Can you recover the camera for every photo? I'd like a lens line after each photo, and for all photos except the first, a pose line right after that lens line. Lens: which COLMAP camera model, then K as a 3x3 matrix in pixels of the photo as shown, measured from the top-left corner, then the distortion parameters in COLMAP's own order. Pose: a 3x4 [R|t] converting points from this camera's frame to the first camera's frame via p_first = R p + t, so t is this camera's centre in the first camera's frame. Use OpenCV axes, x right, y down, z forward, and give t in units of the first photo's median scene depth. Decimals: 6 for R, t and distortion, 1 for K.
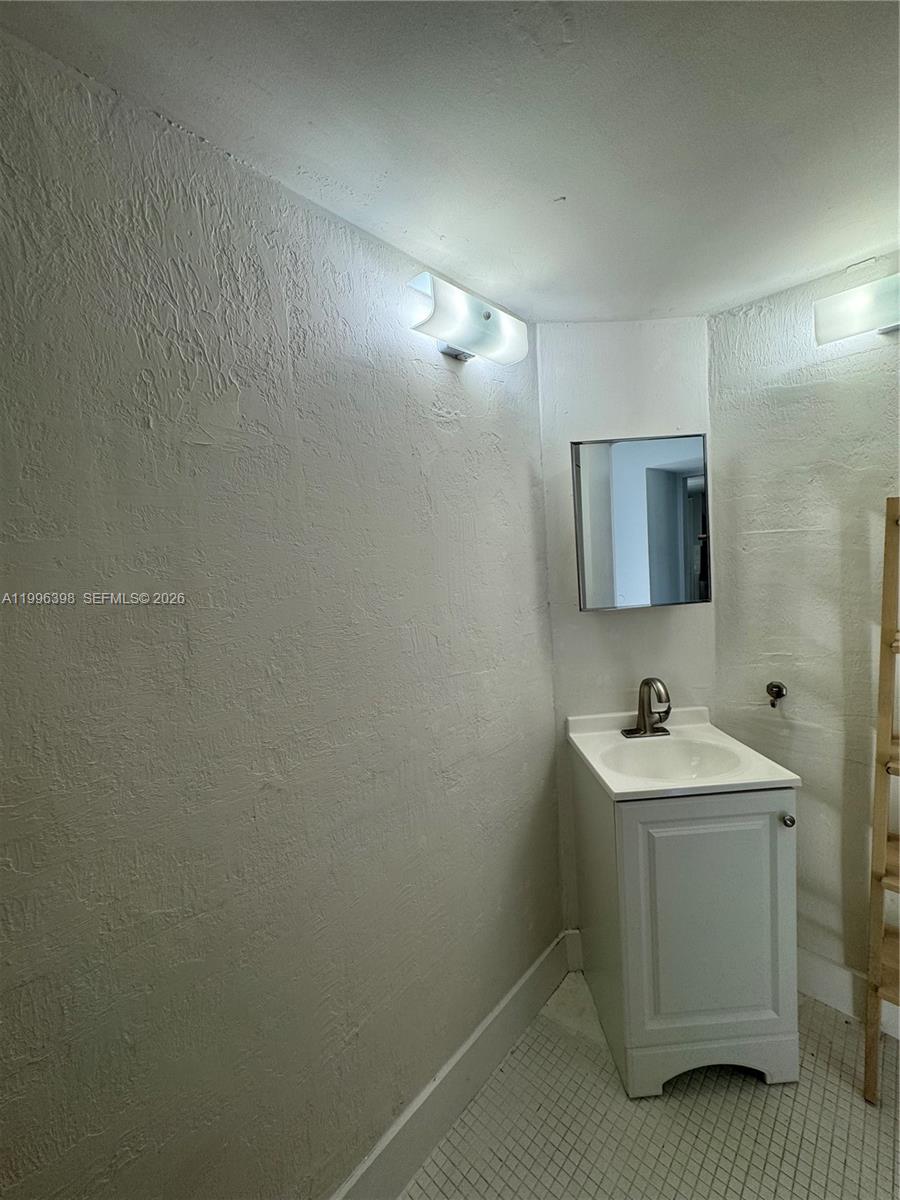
lens RADIAL K [[478.8, 0, 454.0], [0, 478.8, 601.1], [0, 0, 1]] dist [-0.001301, 0.000851]
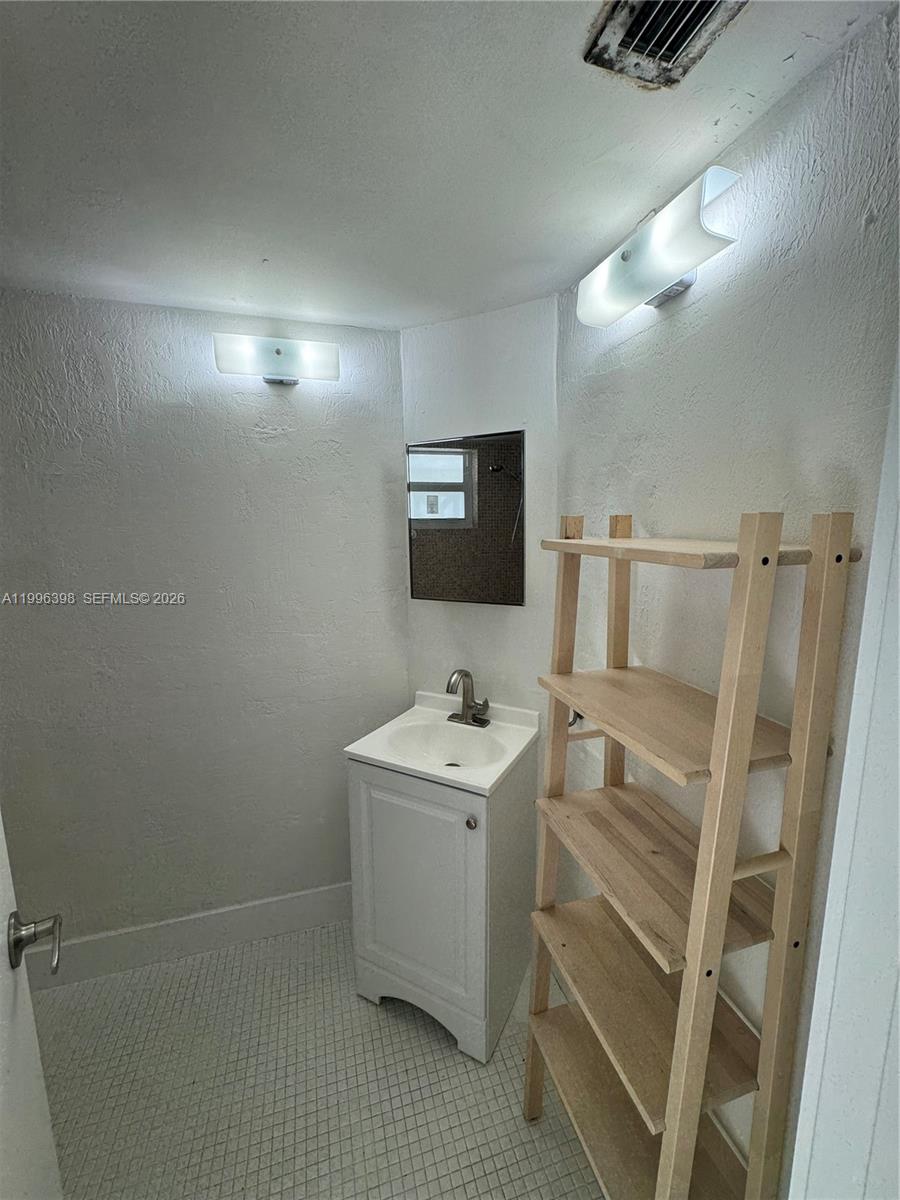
lens RADIAL K [[478.8, 0, 449.2], [0, 478.8, 601.0], [0, 0, 1]] dist [-0.001301, 0.000851]
pose [[0.865463, 0.134418, -0.482603, 1.043654], [-0.092278, 0.989622, 0.110152, -0.121782], [0.492401, -0.050798, 0.868885, 0.096118]]
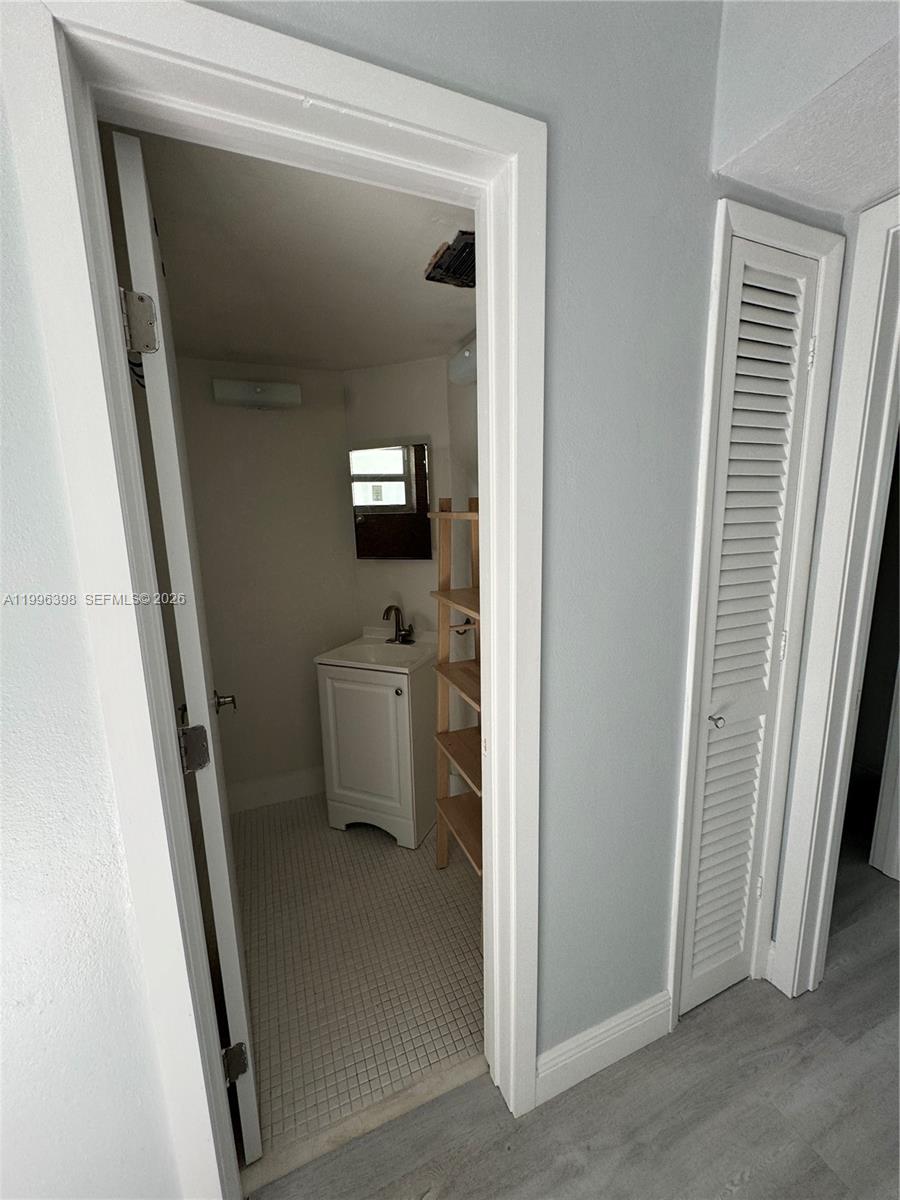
lens RADIAL K [[478.8, 0, 452.8], [0, 478.8, 601.1], [0, 0, 1]] dist [-0.001301, 0.000851]
pose [[0.913525, 0.116580, -0.389720, 1.420196], [-0.072395, 0.989353, 0.126253, -0.075491], [0.400289, -0.087121, 0.912238, -0.403196]]
